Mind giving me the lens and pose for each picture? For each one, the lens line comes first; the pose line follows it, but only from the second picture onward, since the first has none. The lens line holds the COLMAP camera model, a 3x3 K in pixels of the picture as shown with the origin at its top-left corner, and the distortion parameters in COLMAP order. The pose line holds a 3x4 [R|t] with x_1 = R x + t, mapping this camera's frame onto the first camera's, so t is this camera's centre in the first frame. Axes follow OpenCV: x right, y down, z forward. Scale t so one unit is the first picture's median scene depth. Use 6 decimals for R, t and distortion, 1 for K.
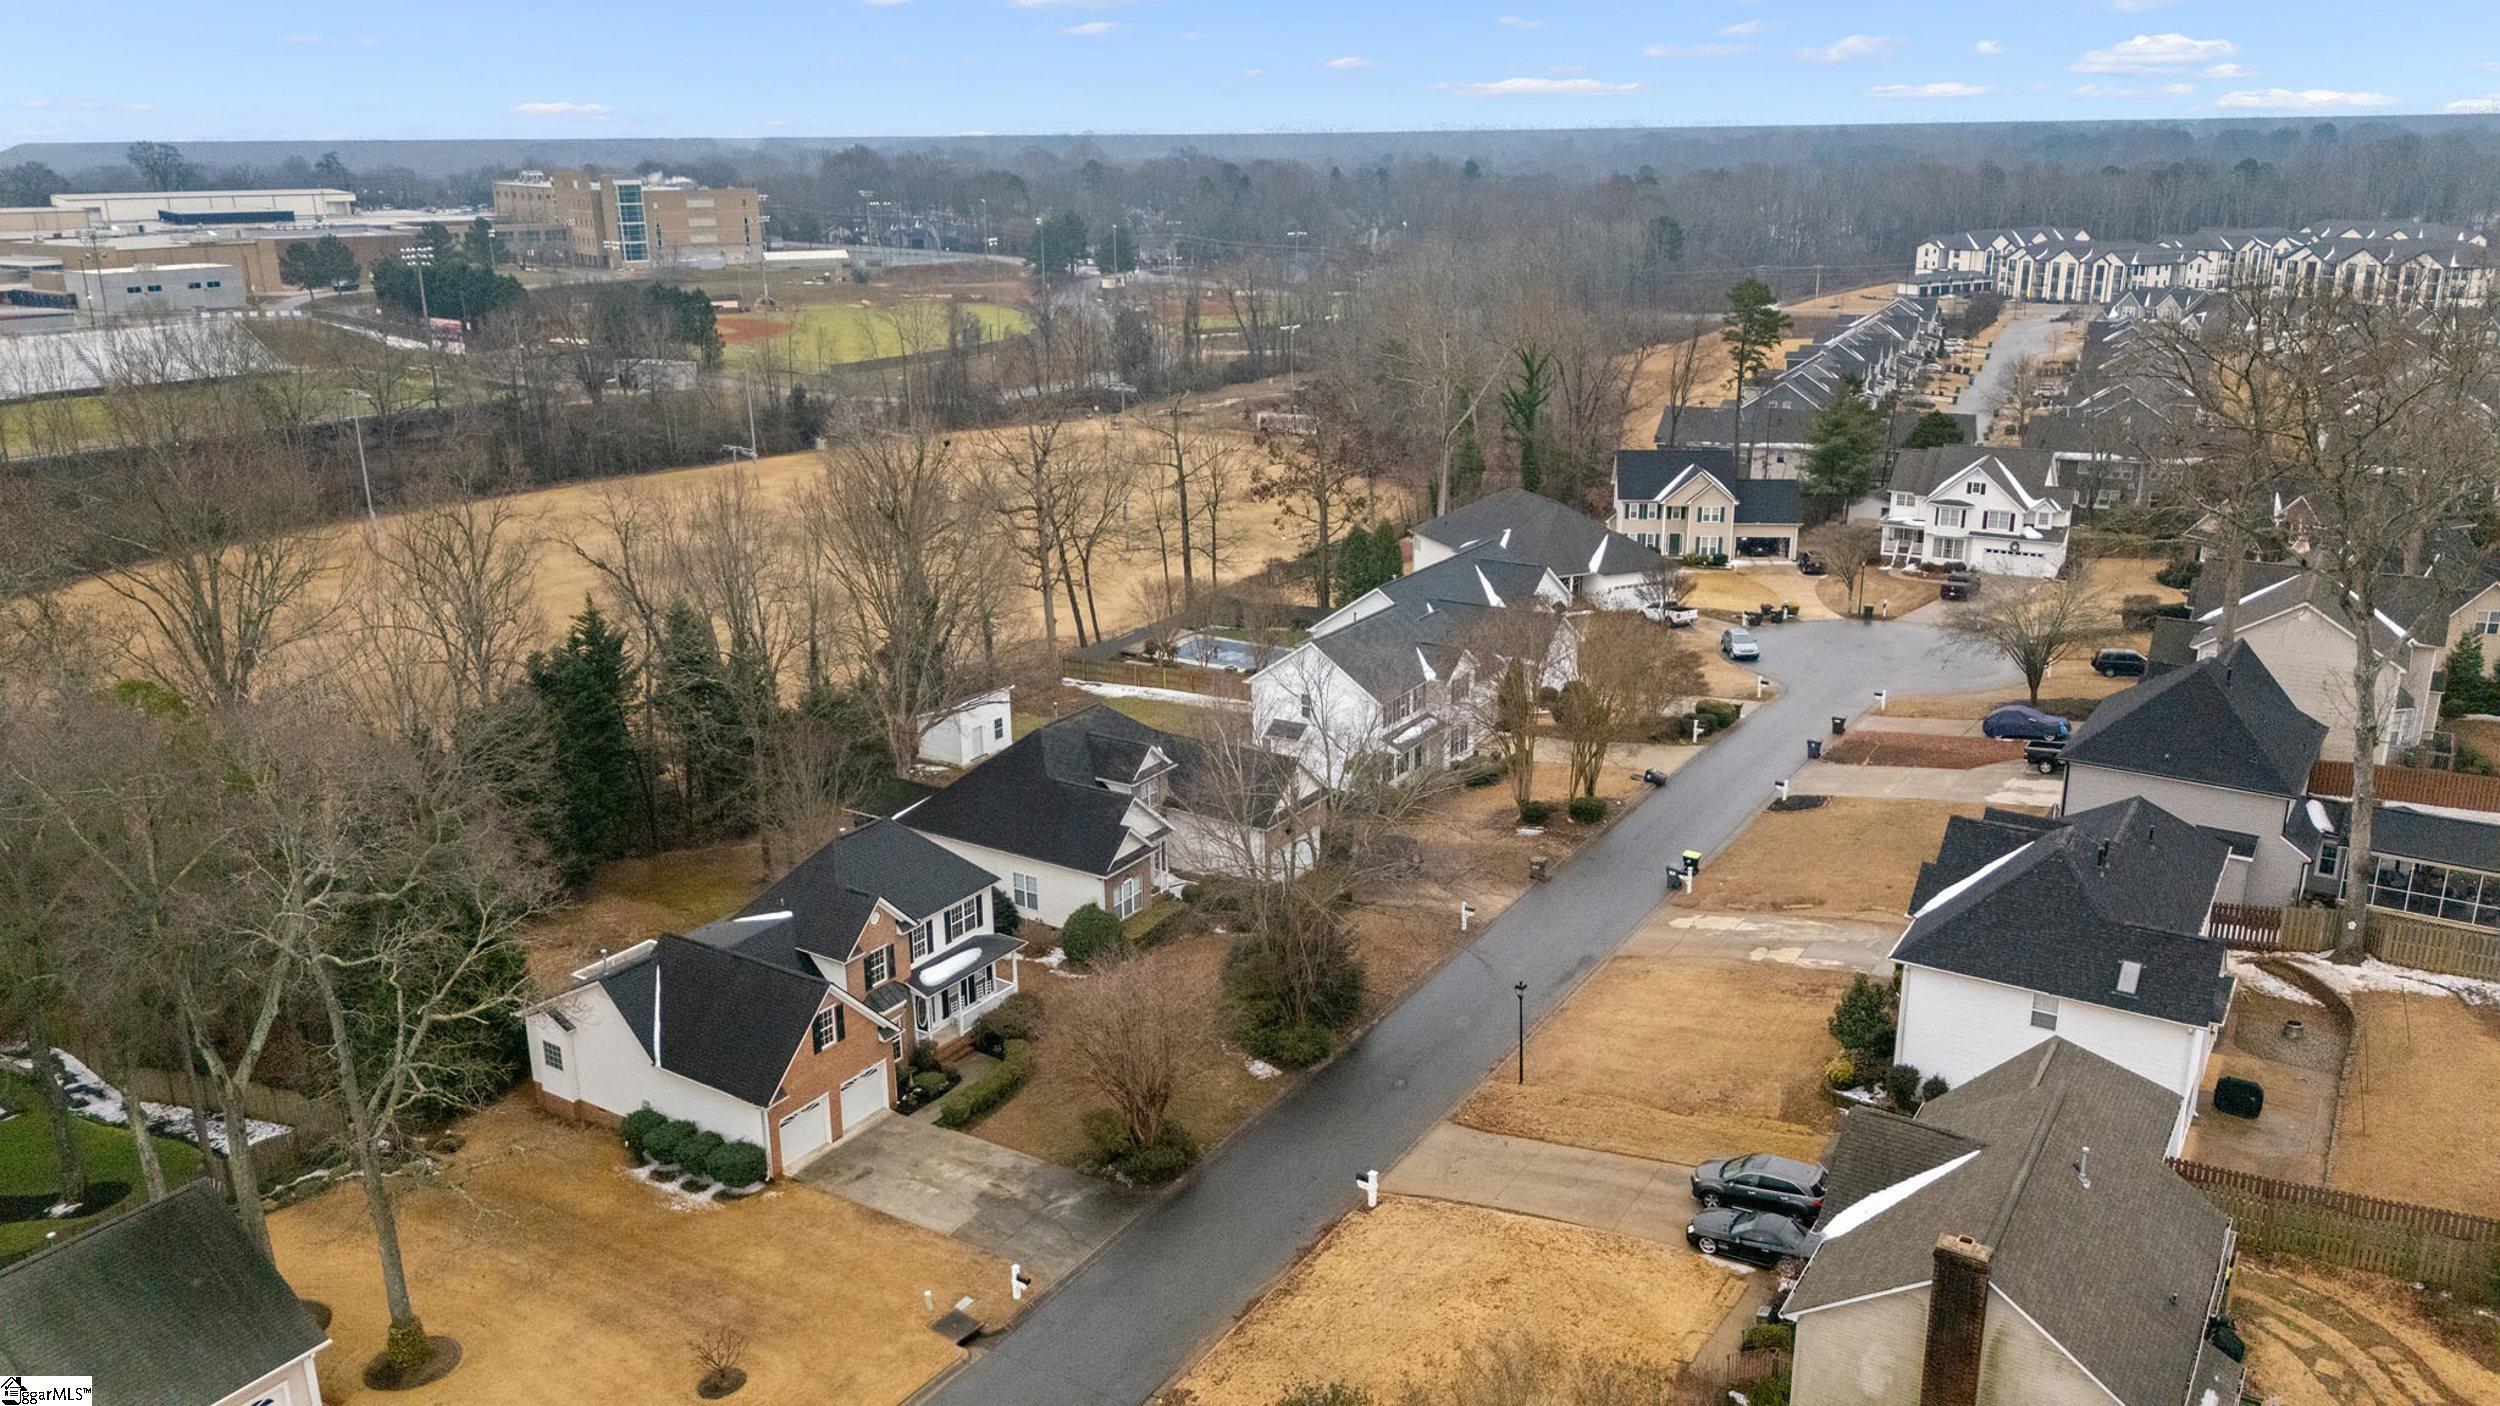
lens RADIAL K [[1817.6, 0, 1250.0], [0, 1817.6, 703.0], [0, 0, 1]] dist [0.099424, -0.110606]
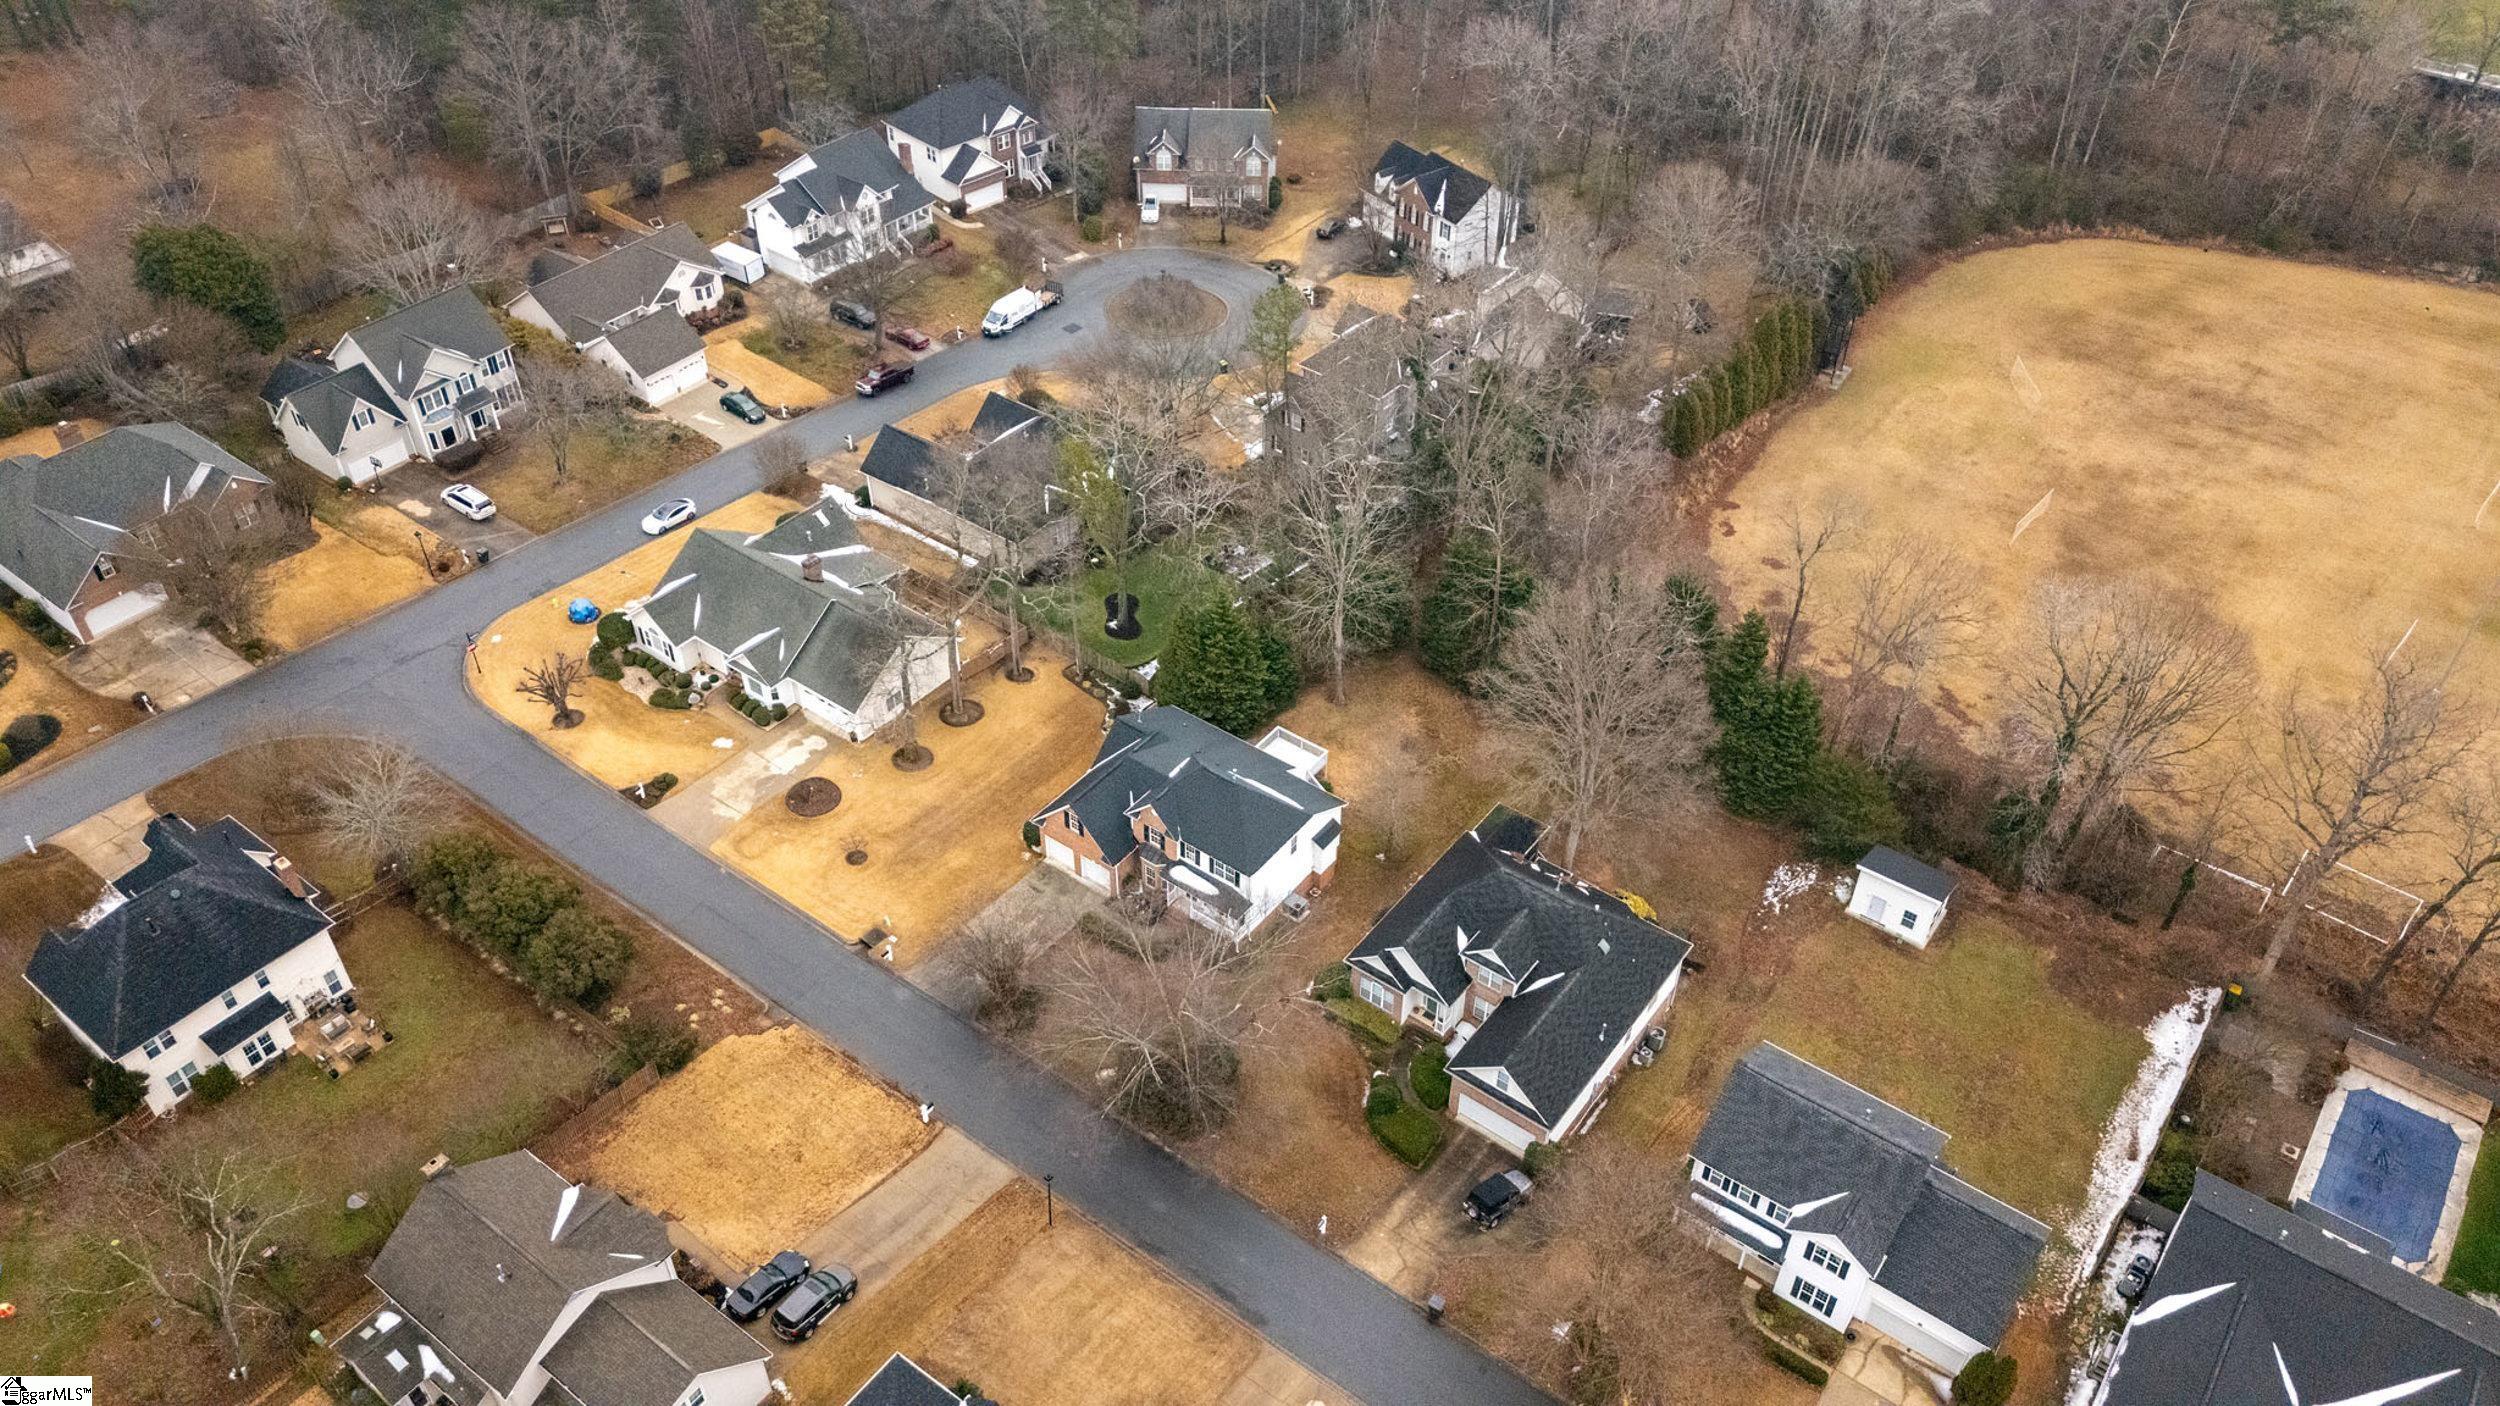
lens RADIAL K [[1817.6, 0, 1250.0], [0, 1817.6, 703.0], [0, 0, 1]] dist [0.099424, -0.110606]
pose [[-0.065801, 0.655654, -0.752188, 0.845387], [-0.302627, 0.705205, 0.641174, -0.914579], [0.950835, 0.269822, 0.152015, 0.771889]]
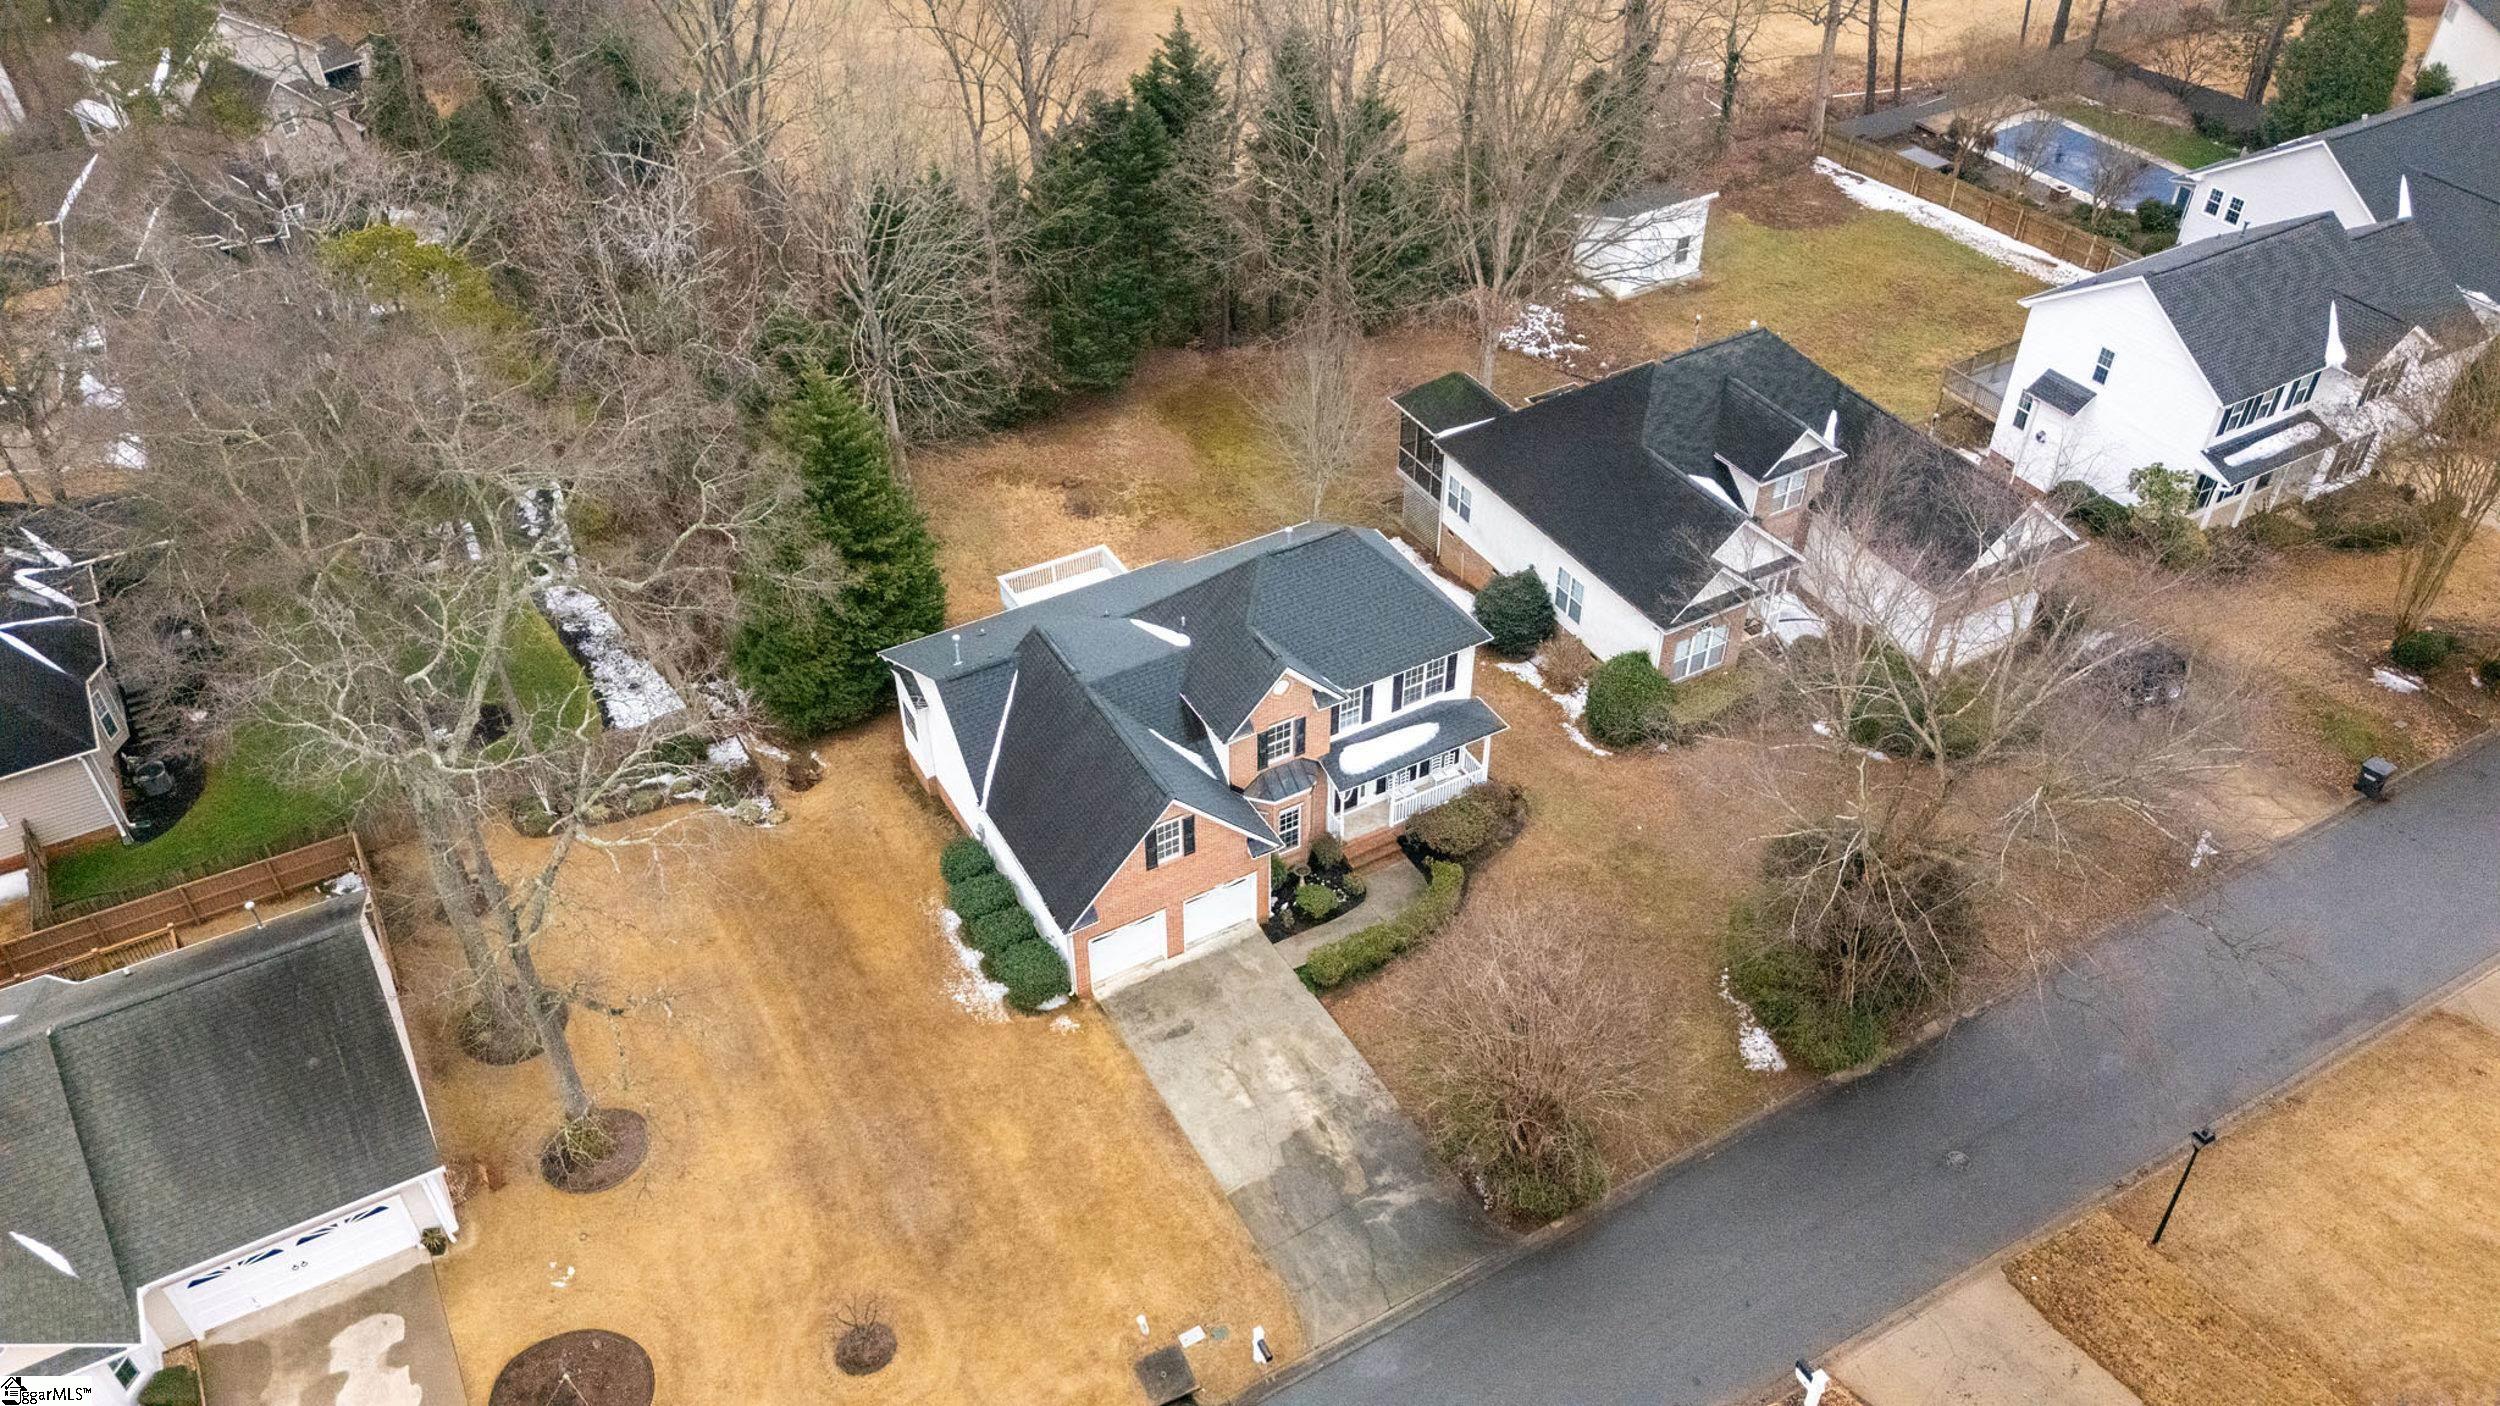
lens RADIAL K [[1817.6, 0, 1250.0], [0, 1817.6, 703.0], [0, 0, 1]] dist [0.099424, -0.110606]
pose [[0.887705, 0.299115, -0.350014, 0.037303], [-0.140527, 0.899967, 0.412688, -0.164384], [0.438442, -0.317159, 0.840939, 0.362091]]
